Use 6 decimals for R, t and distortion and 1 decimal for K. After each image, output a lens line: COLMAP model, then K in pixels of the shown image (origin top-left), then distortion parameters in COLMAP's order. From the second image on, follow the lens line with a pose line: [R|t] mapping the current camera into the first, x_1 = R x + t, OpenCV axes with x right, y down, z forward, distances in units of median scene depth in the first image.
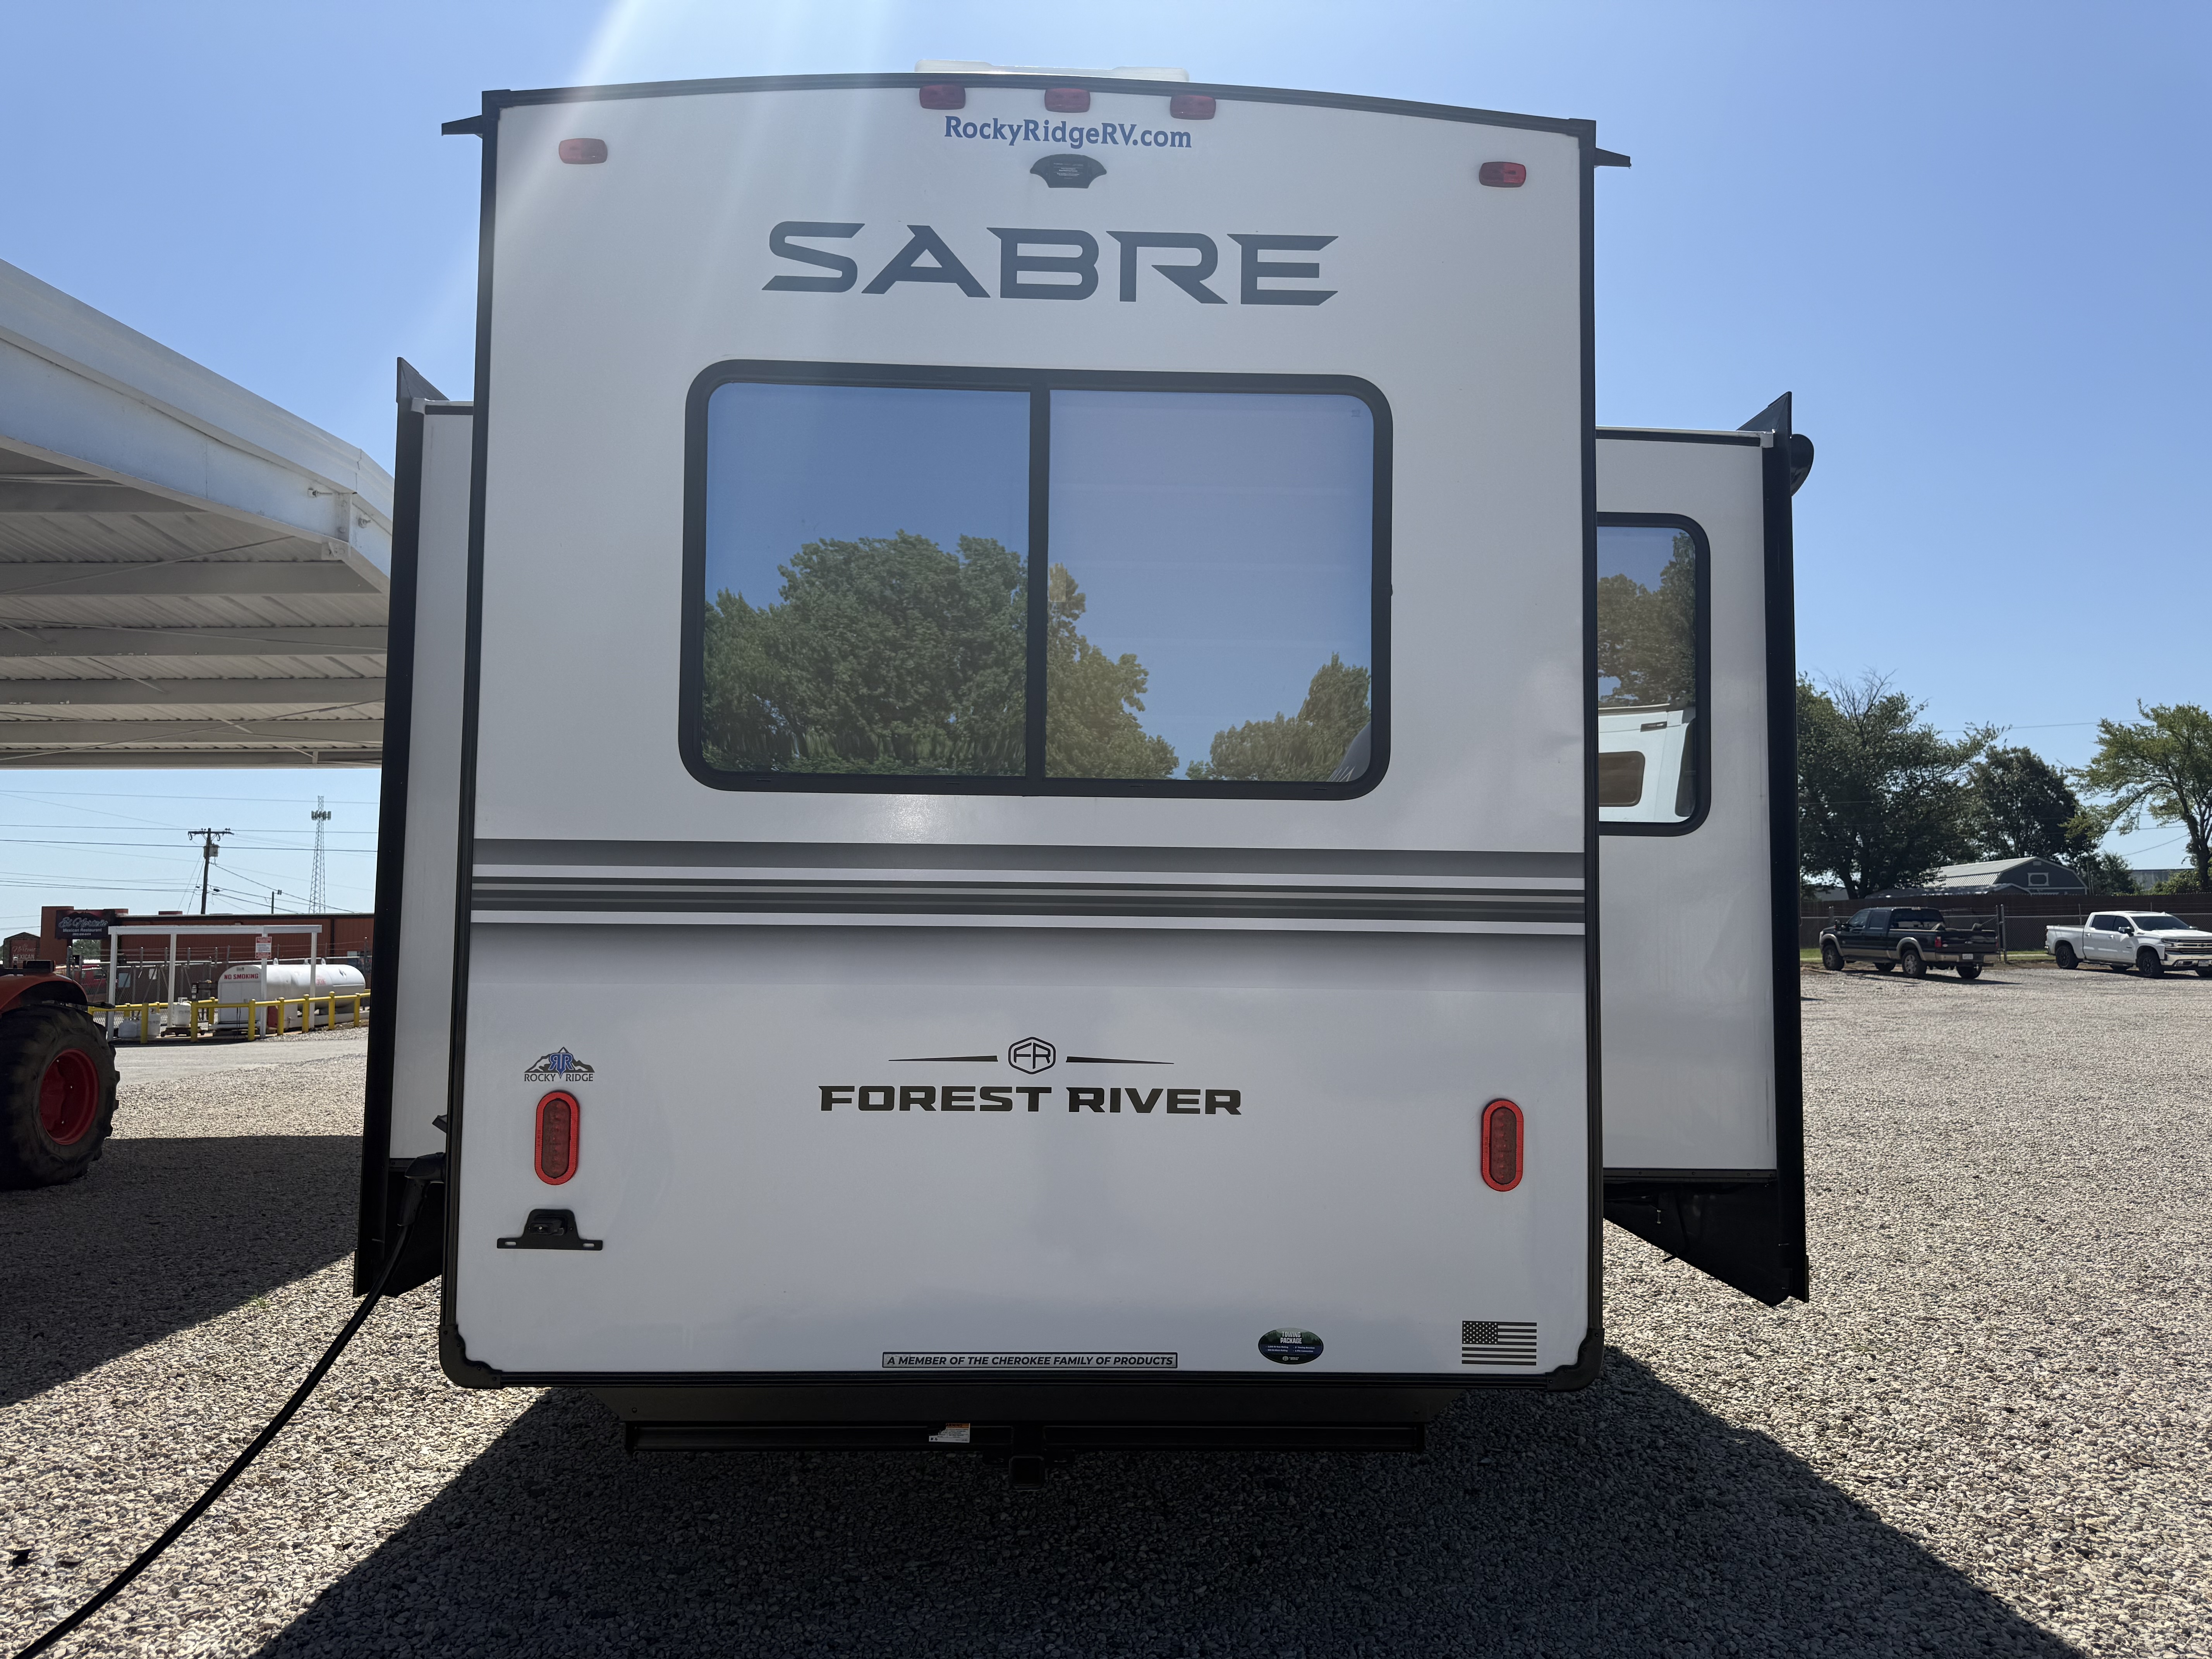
lens RADIAL K [[1540.9, 0, 1155.5], [0, 1540.9, 826.9], [0, 0, 1]] dist [0.110532, -0.230906]
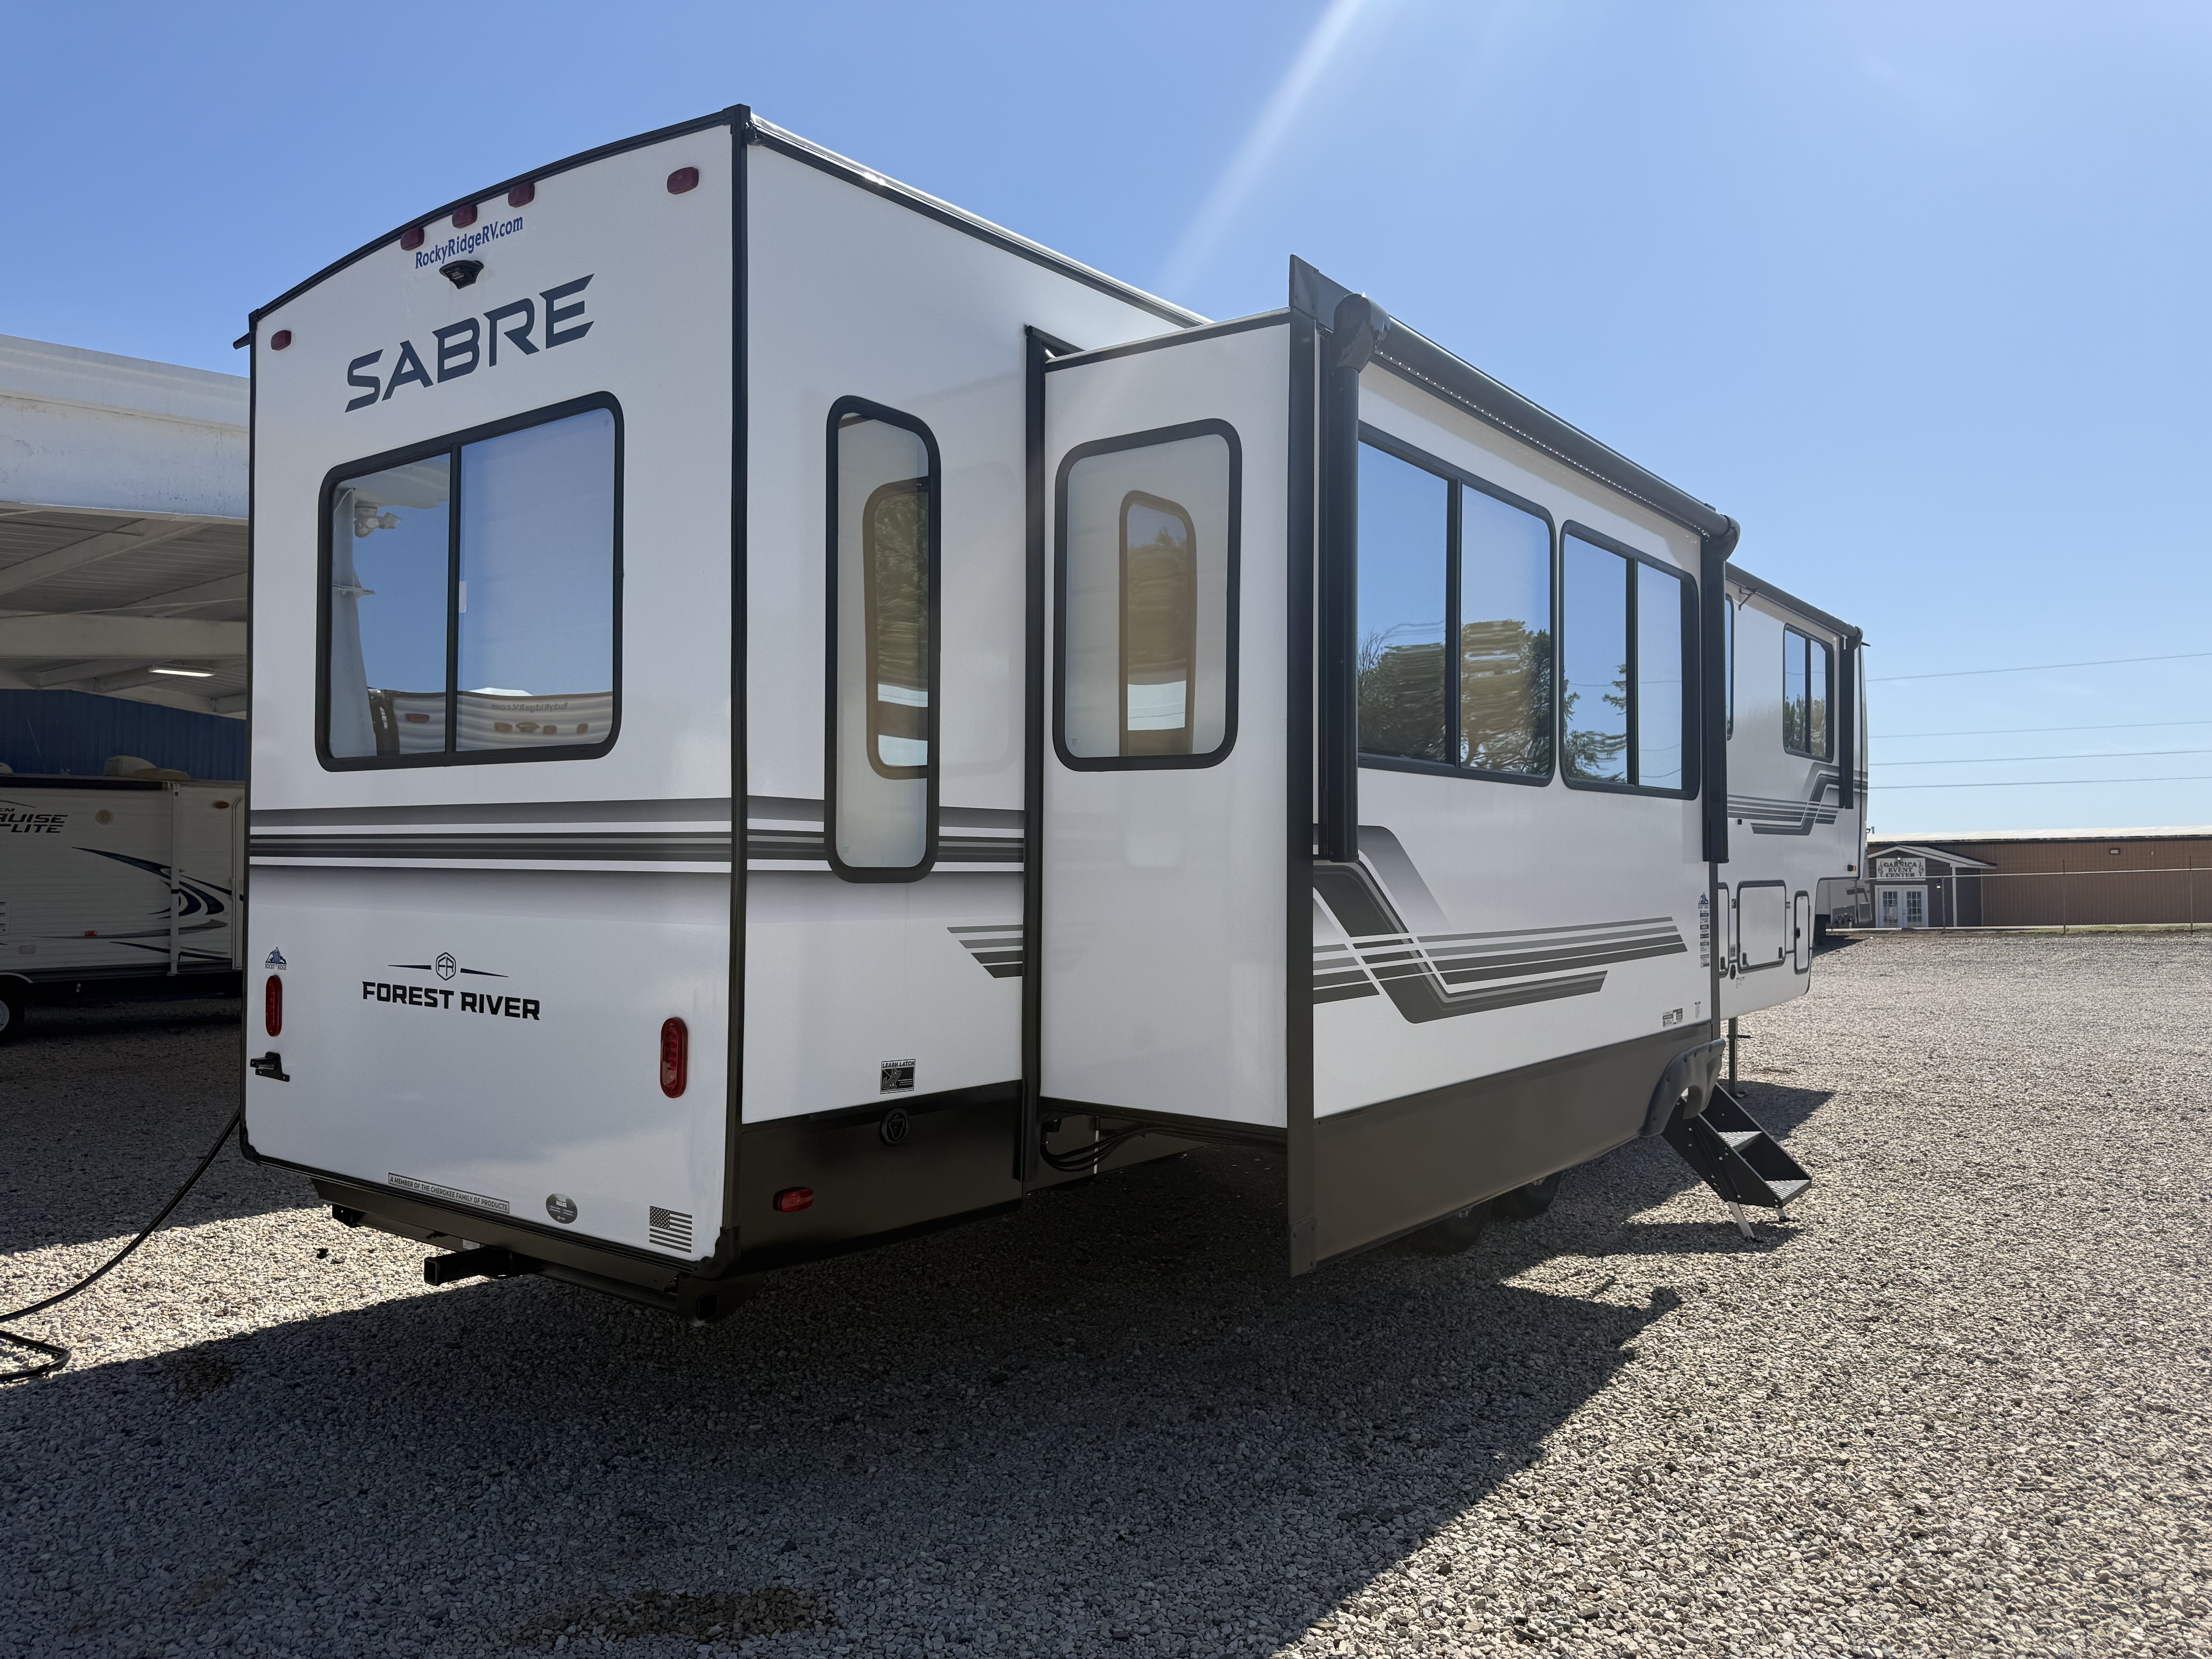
lens RADIAL K [[1561.9, 0, 1146.8], [0, 1561.9, 830.1], [0, 0, 1]] dist [0.126797, -0.234976]
pose [[0.781984, -0.015648, -0.623102, 1.181230], [0.043465, 0.998620, 0.029469, 0.018435], [0.621781, -0.050128, 0.781585, 0.313885]]
